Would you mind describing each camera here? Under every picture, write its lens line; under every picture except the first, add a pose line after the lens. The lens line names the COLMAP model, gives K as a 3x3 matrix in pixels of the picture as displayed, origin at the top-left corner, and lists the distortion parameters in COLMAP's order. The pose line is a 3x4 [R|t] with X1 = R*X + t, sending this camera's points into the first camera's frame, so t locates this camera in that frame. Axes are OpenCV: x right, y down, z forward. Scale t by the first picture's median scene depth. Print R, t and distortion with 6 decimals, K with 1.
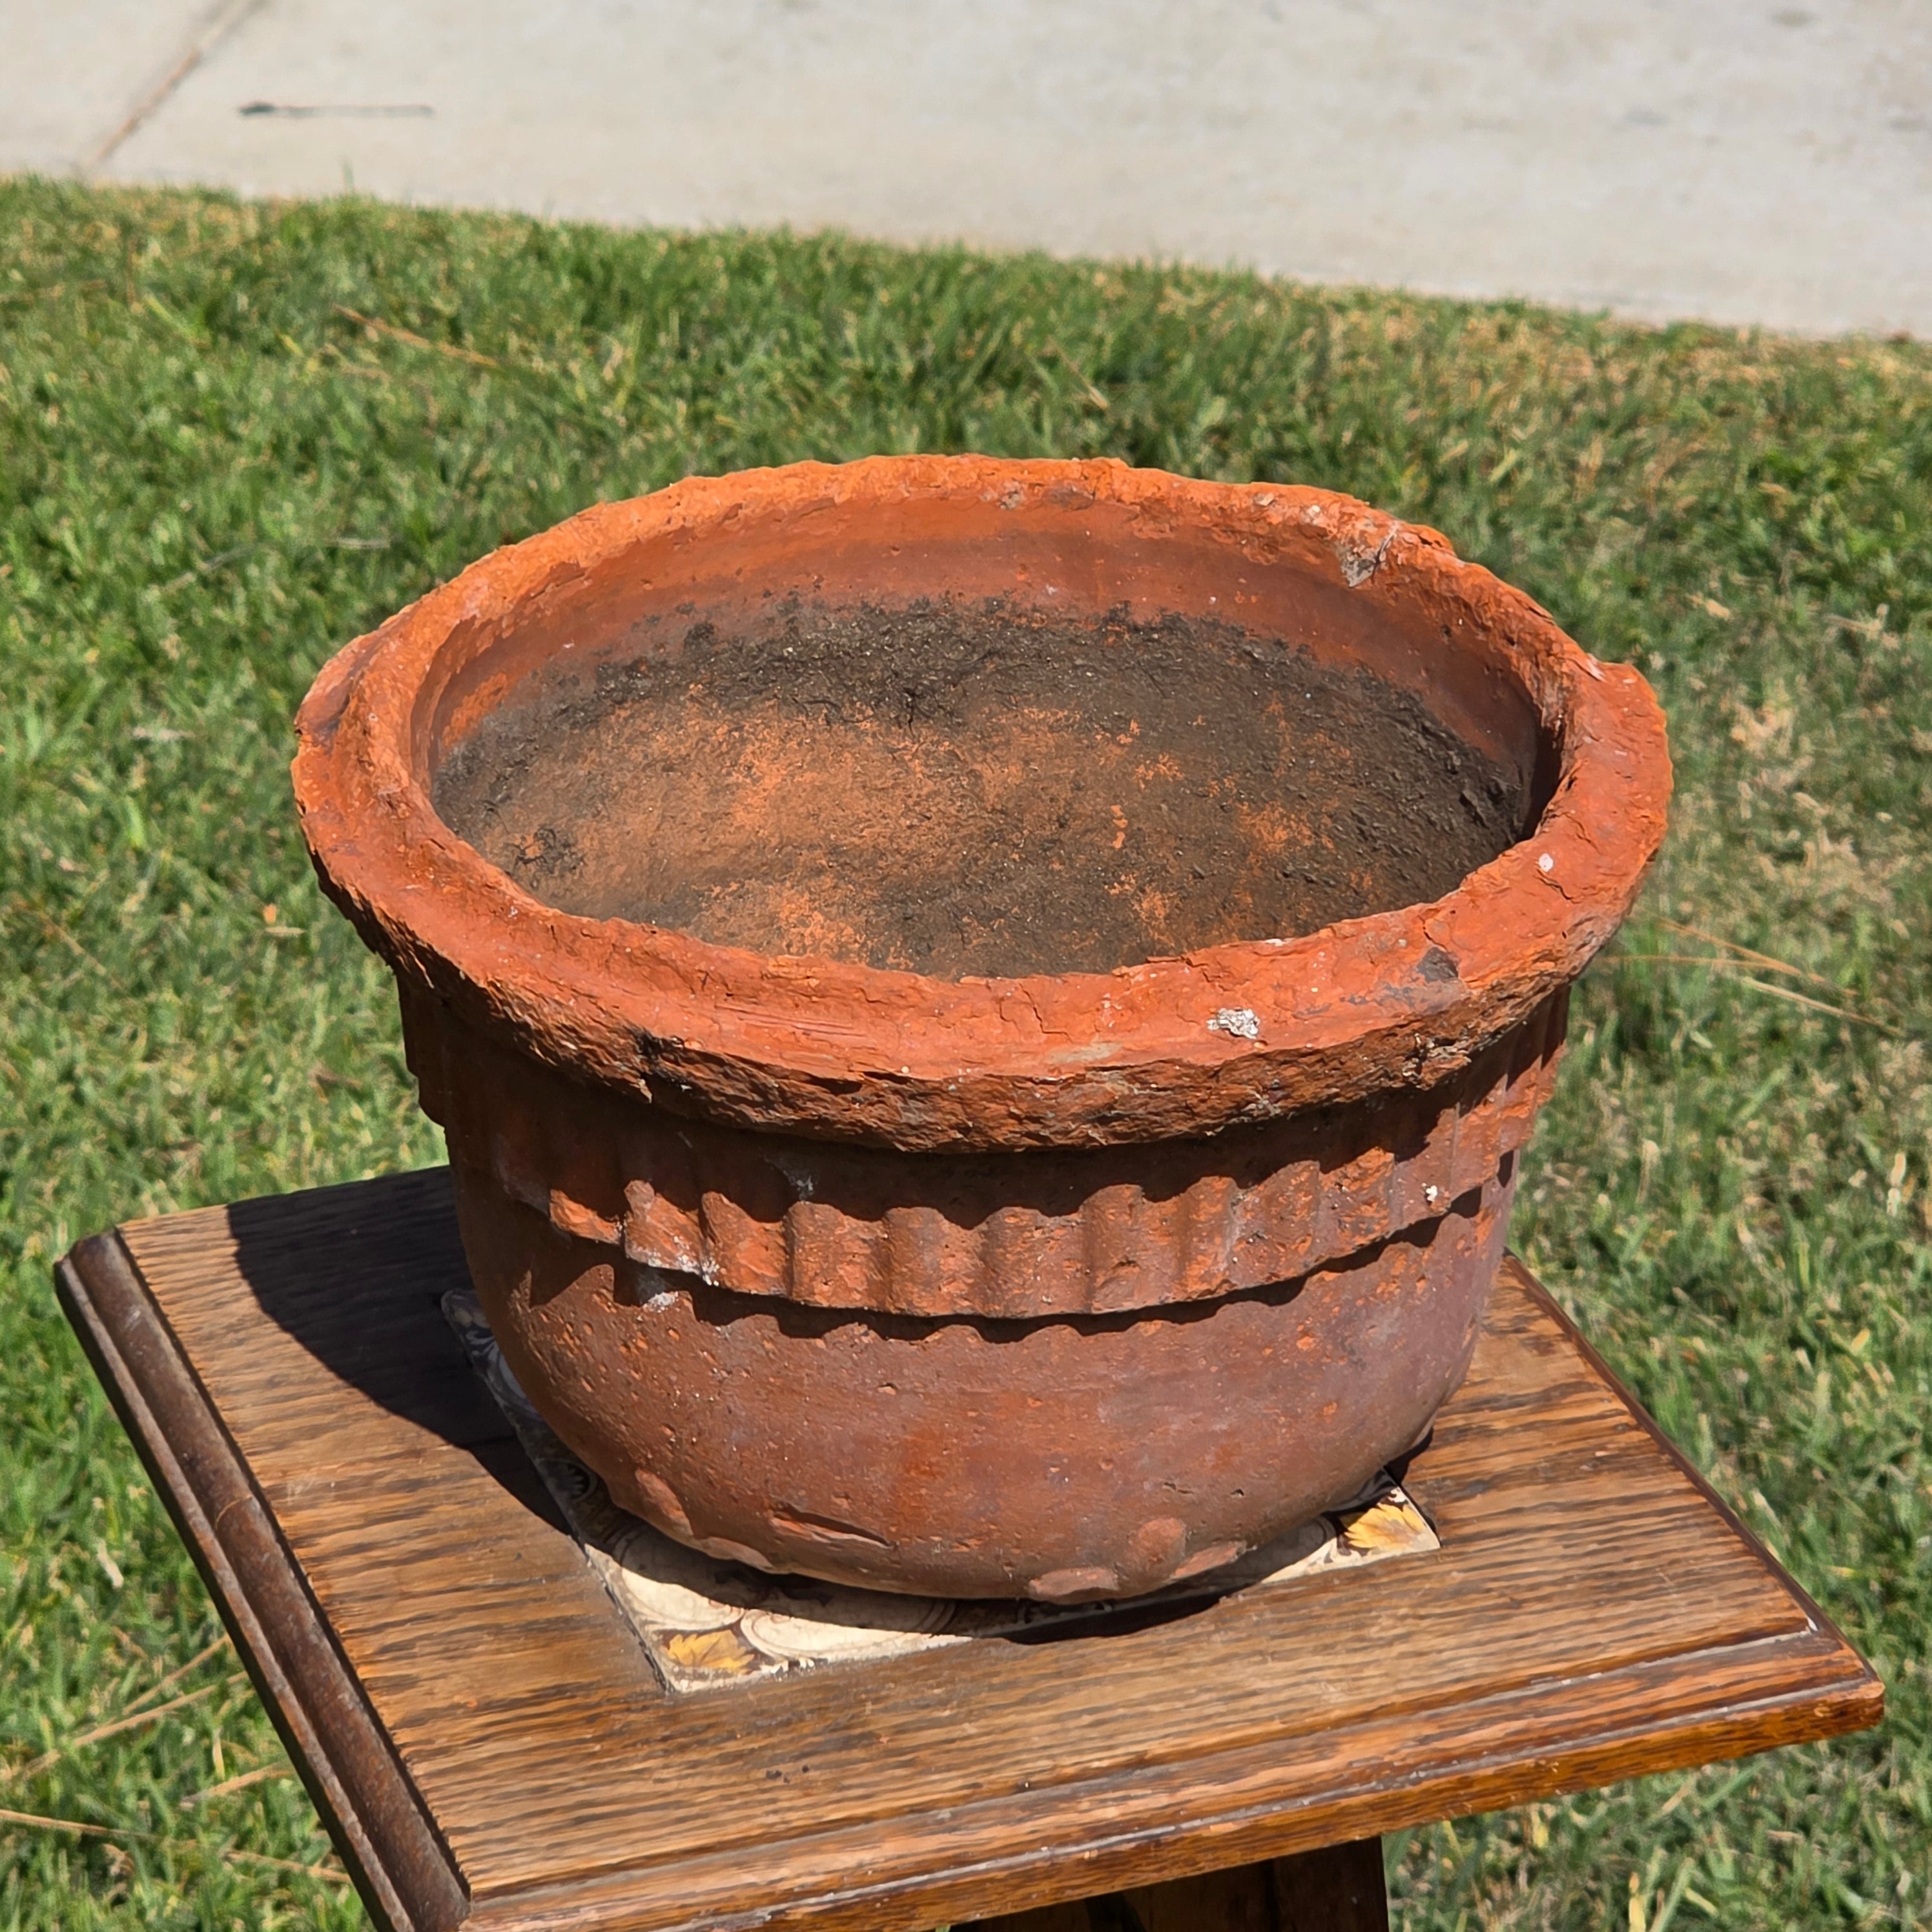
lens RADIAL K [[7073.8, 0, 969.5], [0, 7073.8, 938.1], [0, 0, 1]] dist [-0.899021, 16.421597]
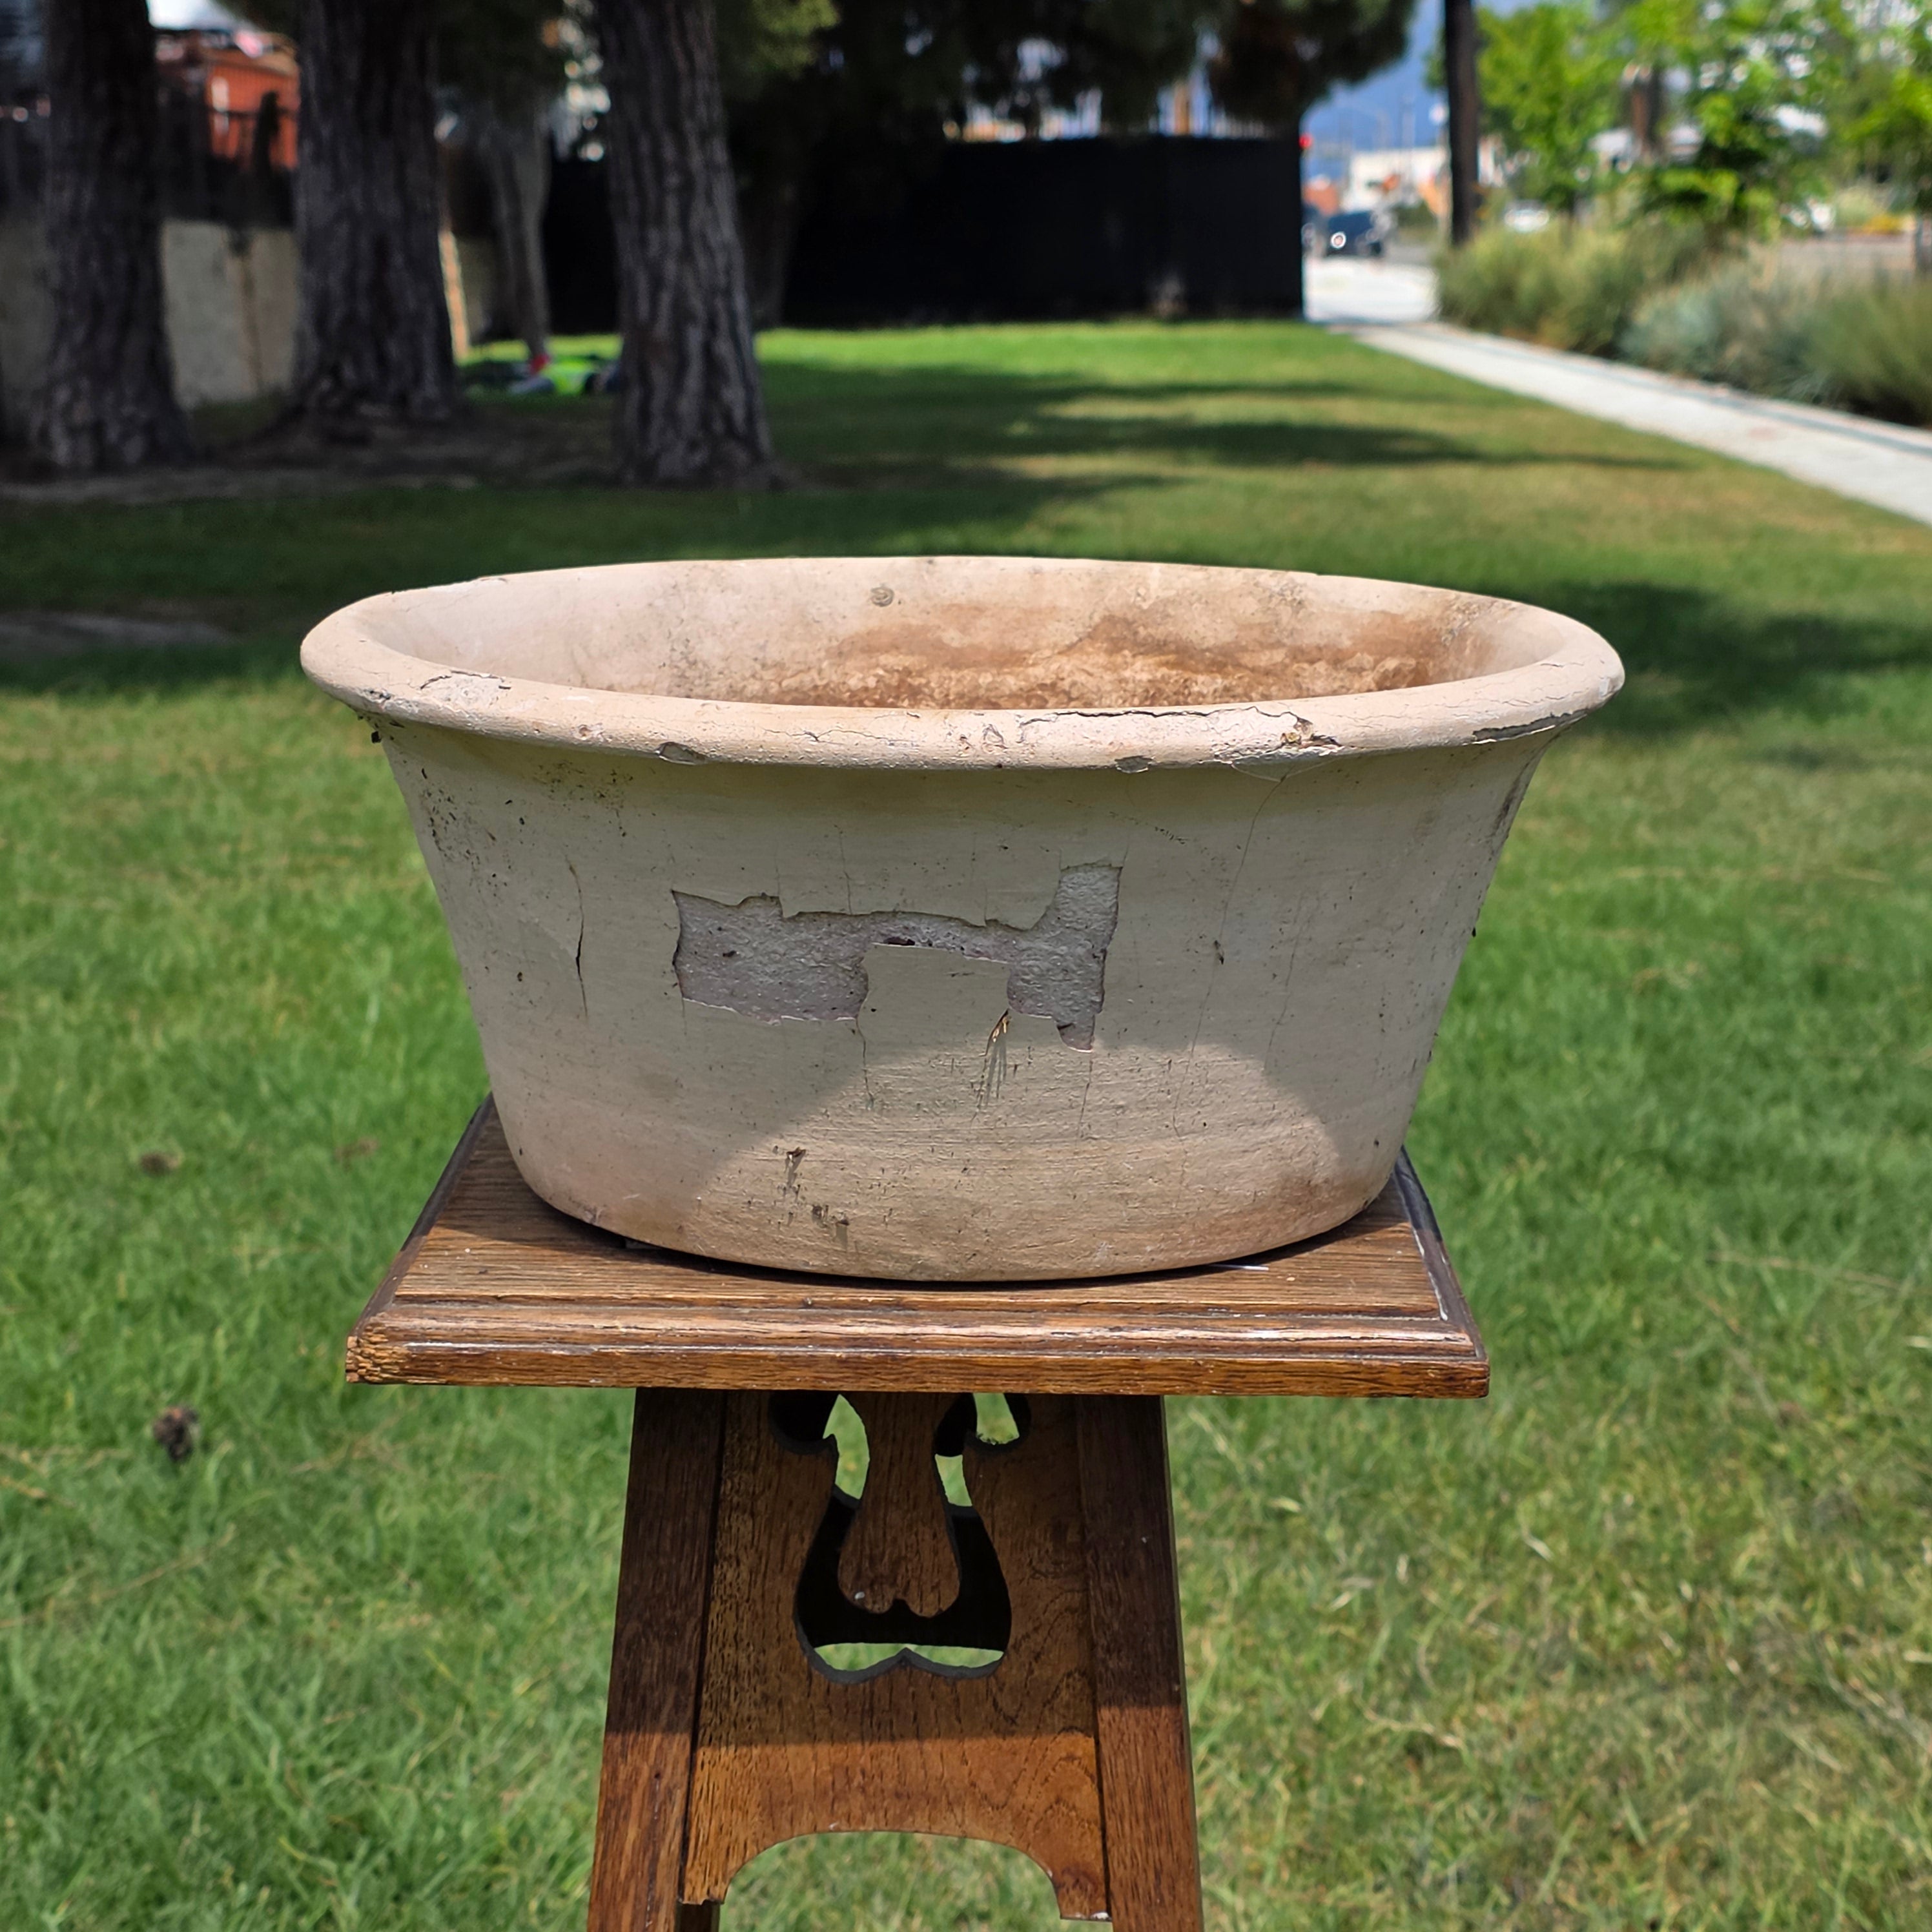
lens RADIAL K [[4237.8, 0, 921.6], [0, 4237.8, 995.7], [0, 0, 1]] dist [0.252648, -0.961610]
pose [[0.931614, 0.074159, -0.355804, 0.311309], [-0.168483, 0.955540, -0.241985, 0.252414], [0.322039, 0.285384, 0.902689, 0.219437]]
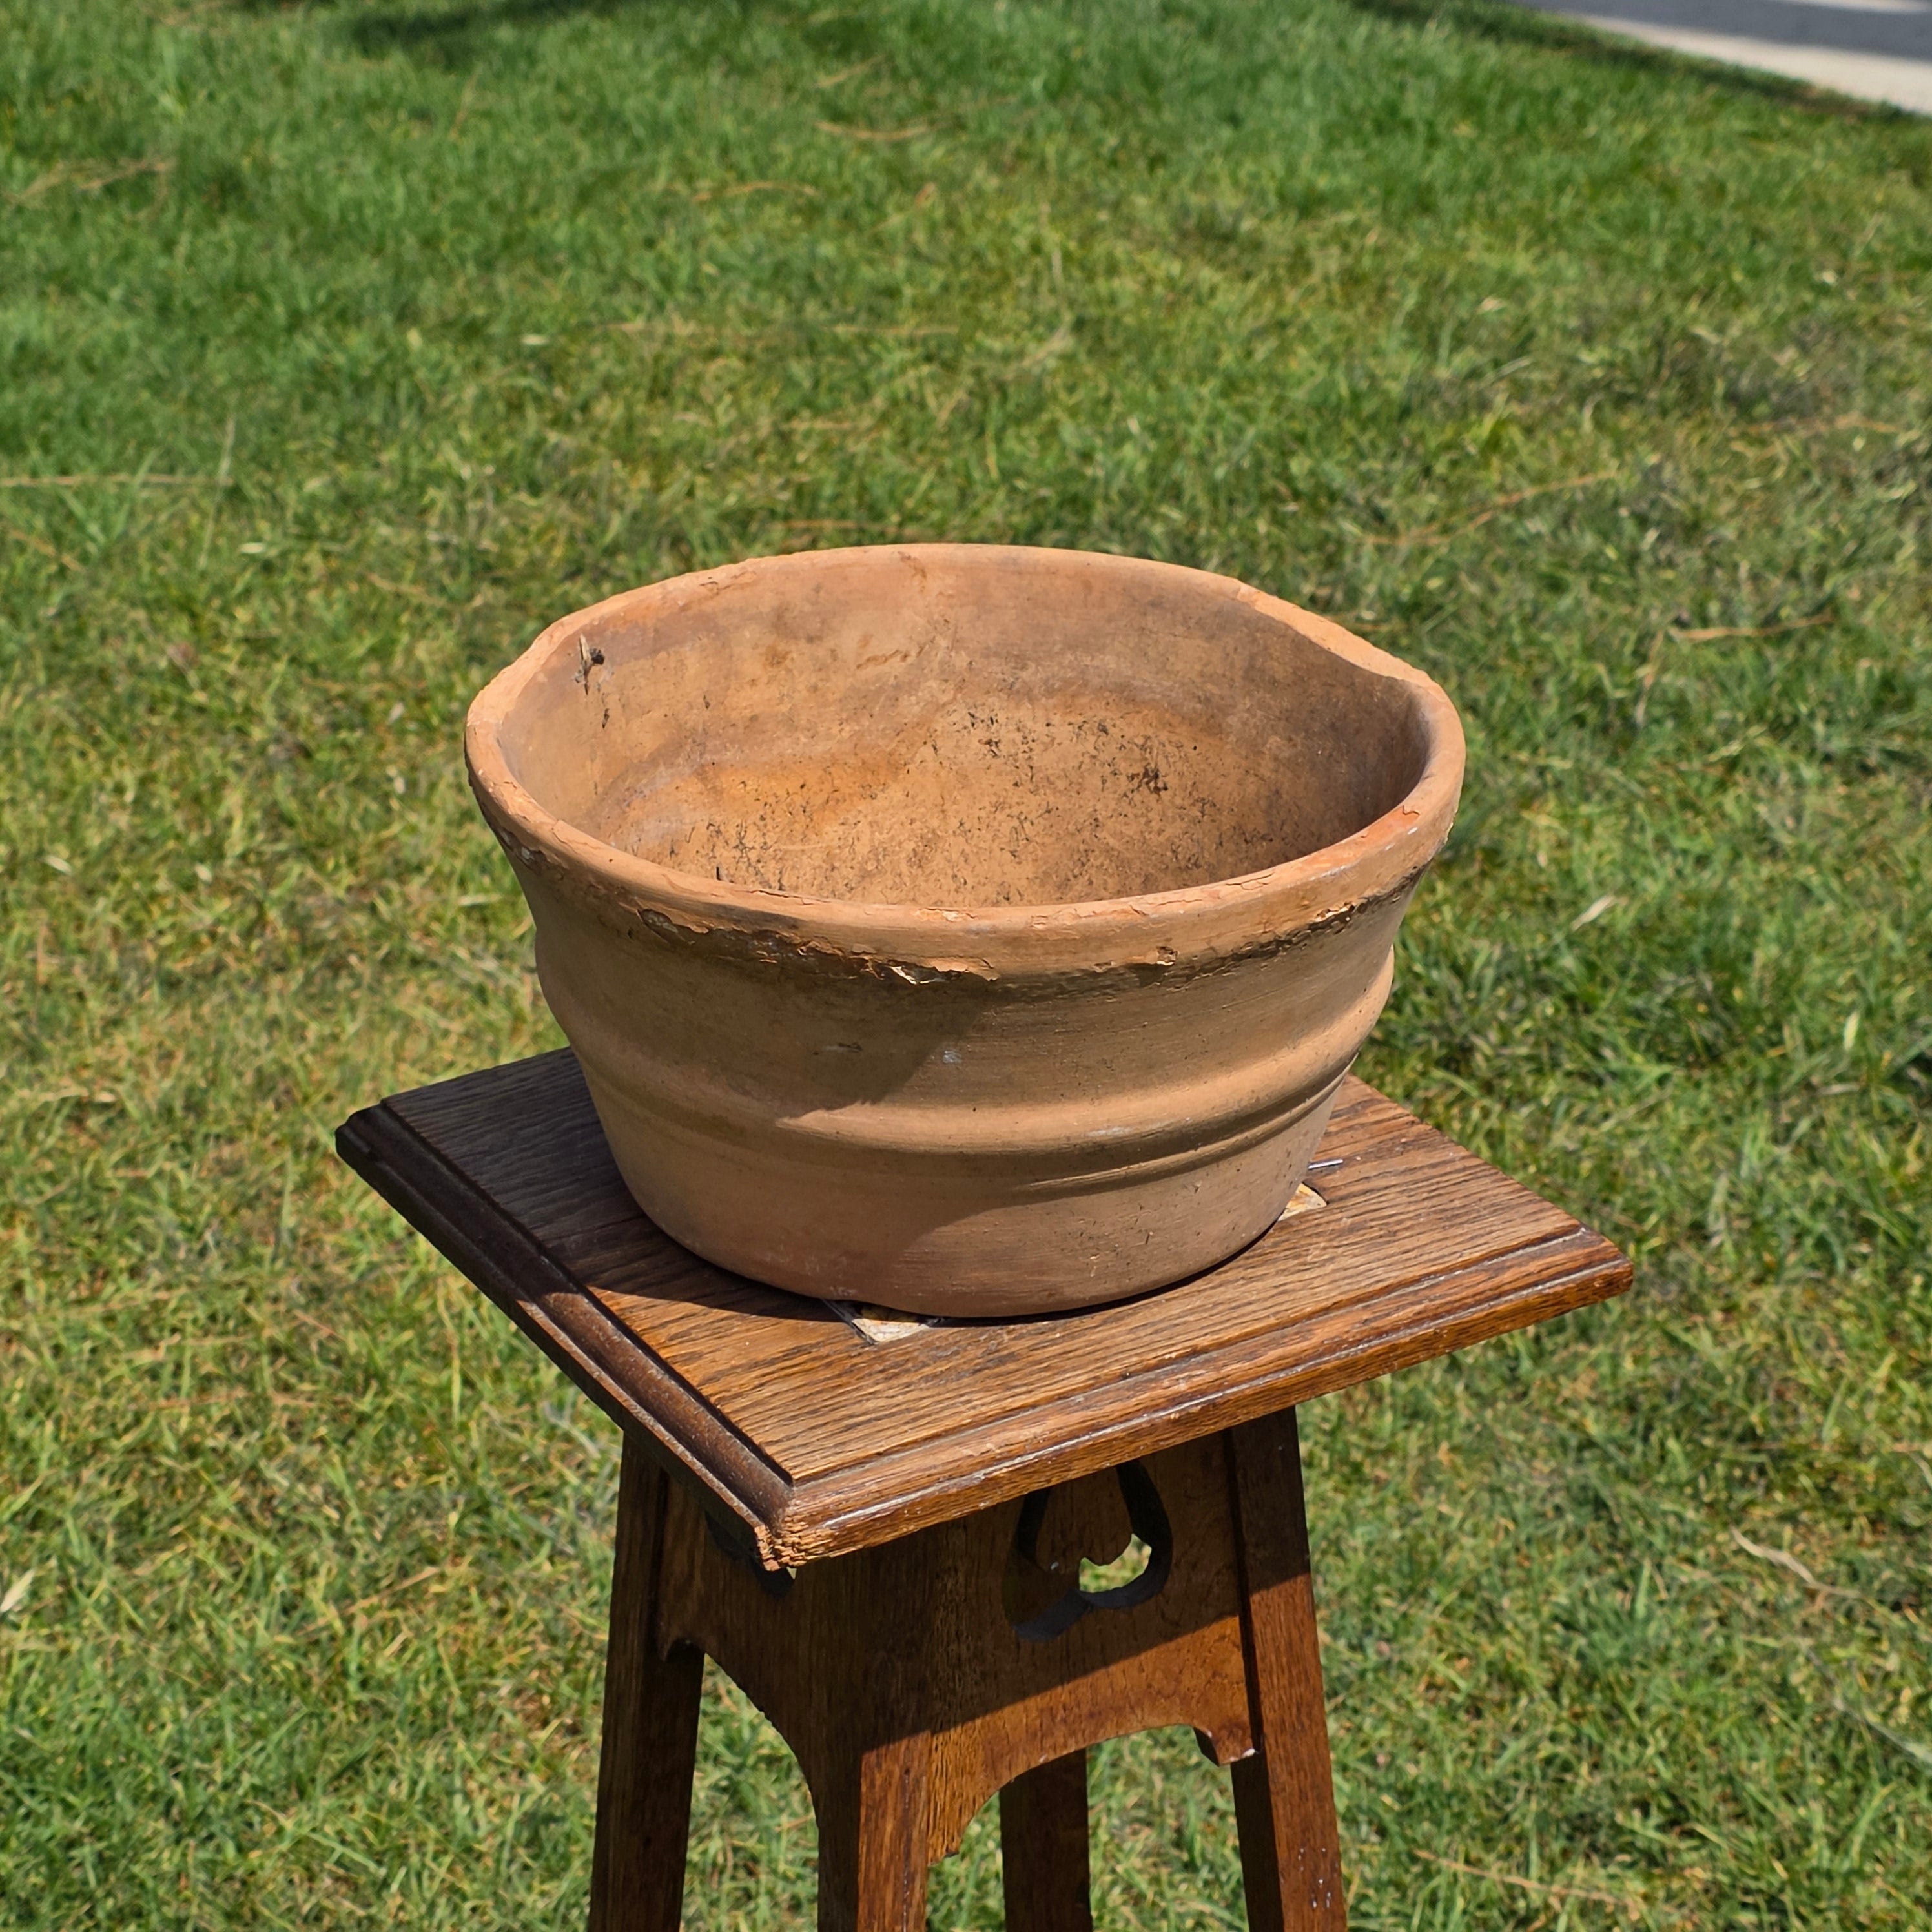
lens RADIAL K [[4263.7, 0, 903.5], [0, 4263.7, 960.7], [0, 0, 1]] dist [0.271014, -1.167342]
pose [[0.981962, -0.091979, 0.165200, -0.175993], [0.096878, 0.995057, -0.021826, 0.045838], [-0.162376, 0.037436, 0.986018, 0.092033]]
